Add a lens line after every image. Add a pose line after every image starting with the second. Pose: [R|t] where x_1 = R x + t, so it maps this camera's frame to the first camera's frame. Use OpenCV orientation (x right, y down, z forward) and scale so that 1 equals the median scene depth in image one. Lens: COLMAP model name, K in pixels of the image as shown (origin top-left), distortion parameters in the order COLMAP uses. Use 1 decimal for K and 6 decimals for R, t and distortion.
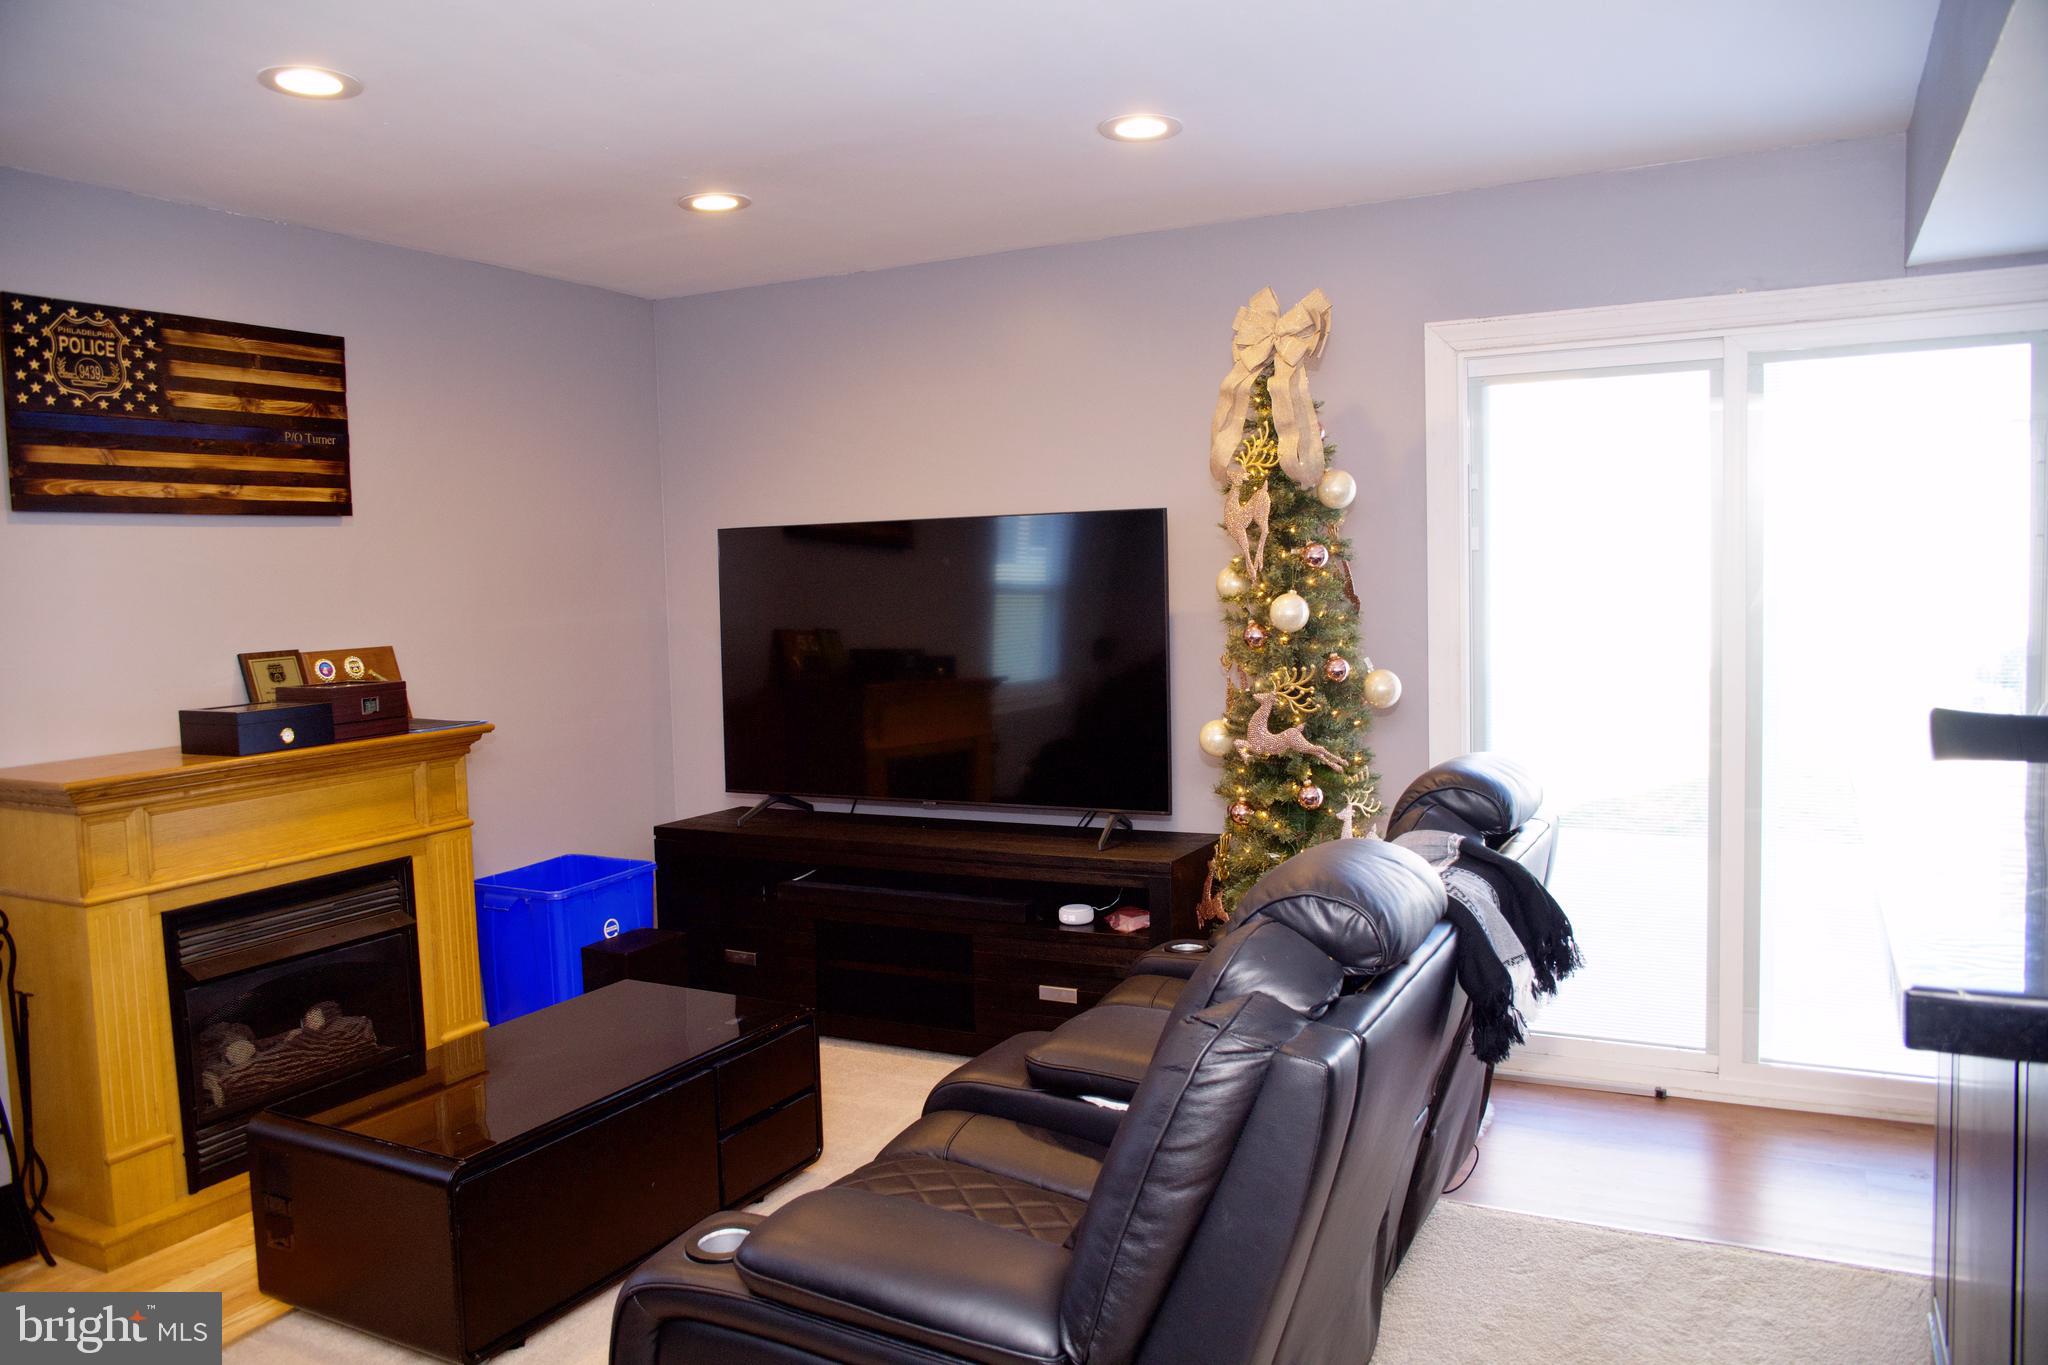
lens RADIAL K [[1509.9, 0, 1024.0], [0, 1509.9, 682.5], [0, 0, 1]] dist [-0.058221, 0.032341]
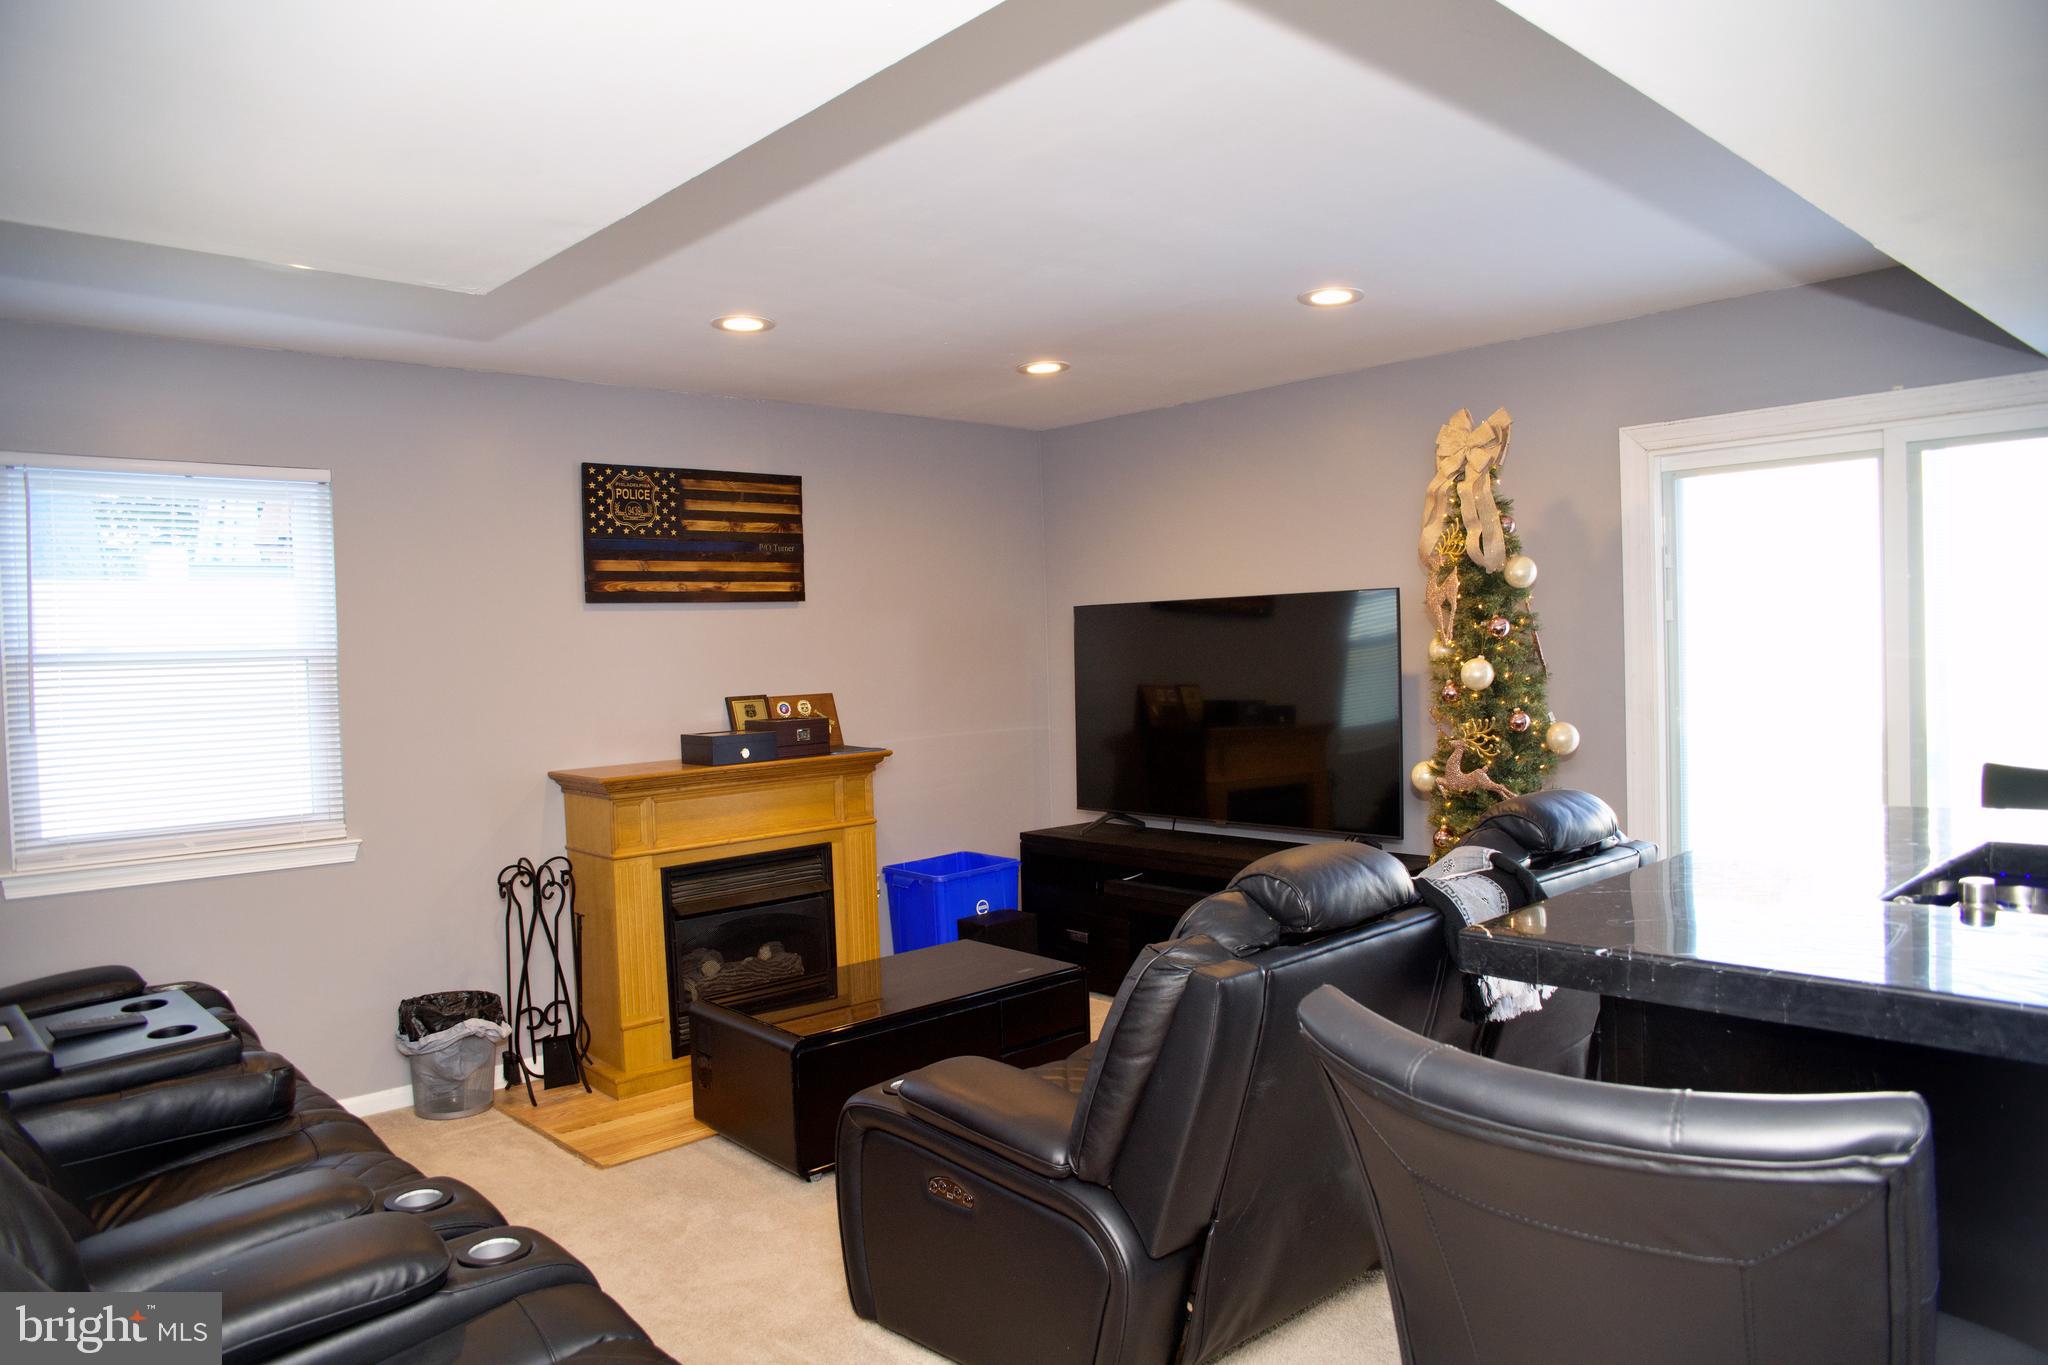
lens RADIAL K [[1350.3, 0, 1024.0], [0, 1350.3, 682.5], [0, 0, 1]] dist [-0.067139, 0.021952]
pose [[0.939403, 0.008562, -0.342708, 0.196597], [-0.020569, 0.999295, -0.031415, 0.001911], [0.342197, 0.036560, 0.938917, -0.136275]]
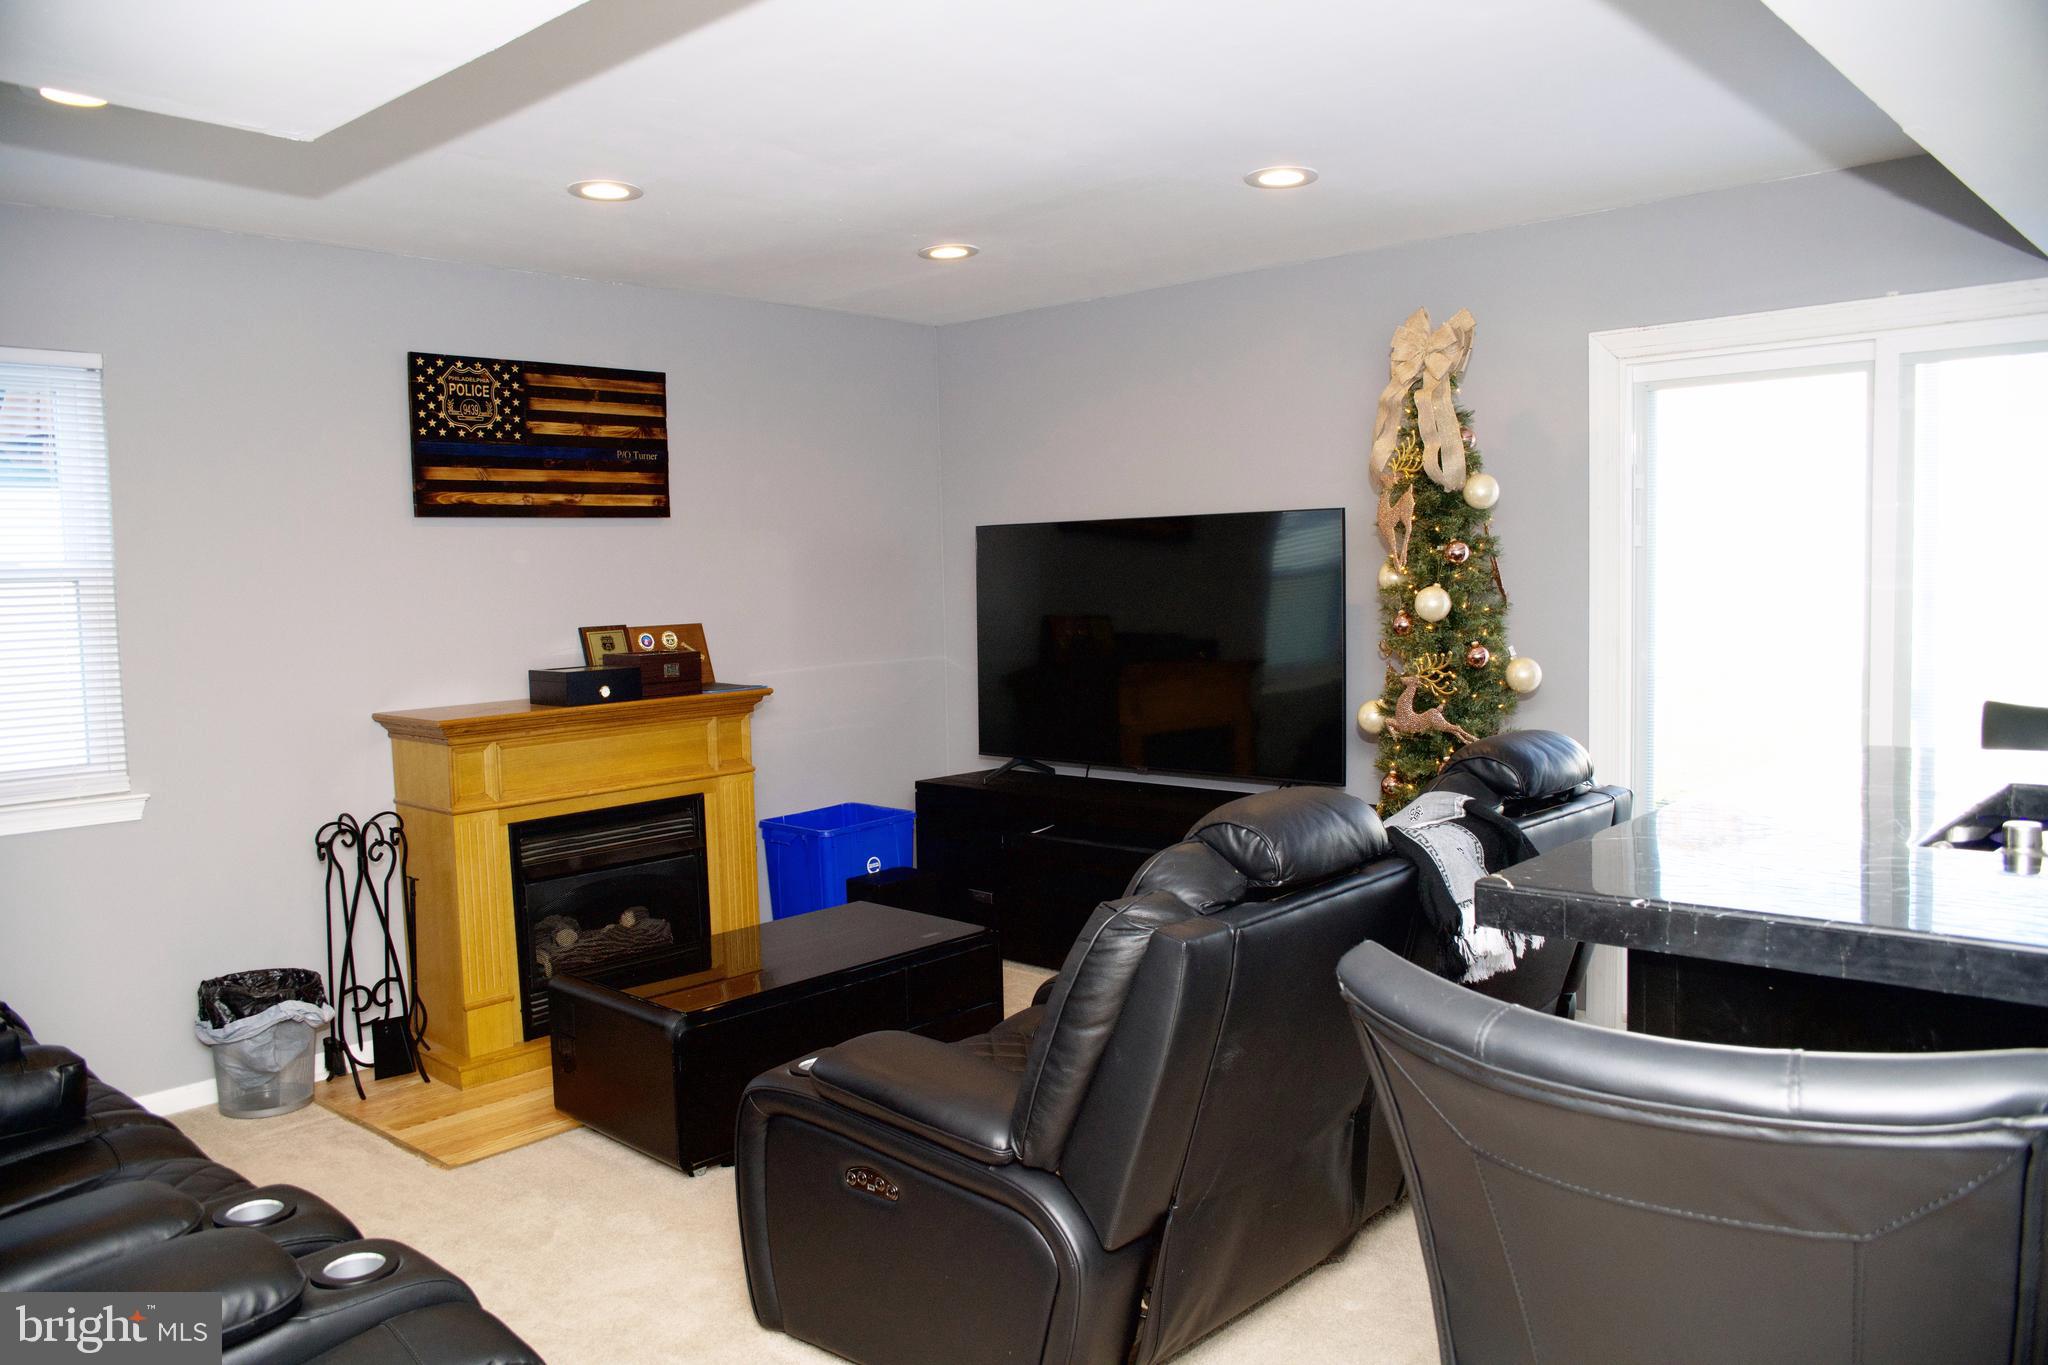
lens RADIAL K [[1509.9, 0, 1024.0], [0, 1509.9, 682.5], [0, 0, 1]] dist [-0.058221, 0.032341]
pose [[0.965961, 0.023777, -0.257591, 0.166313], [-0.021775, 0.999706, 0.010622, 0.005830], [0.257768, -0.004651, 0.966196, -0.135094]]
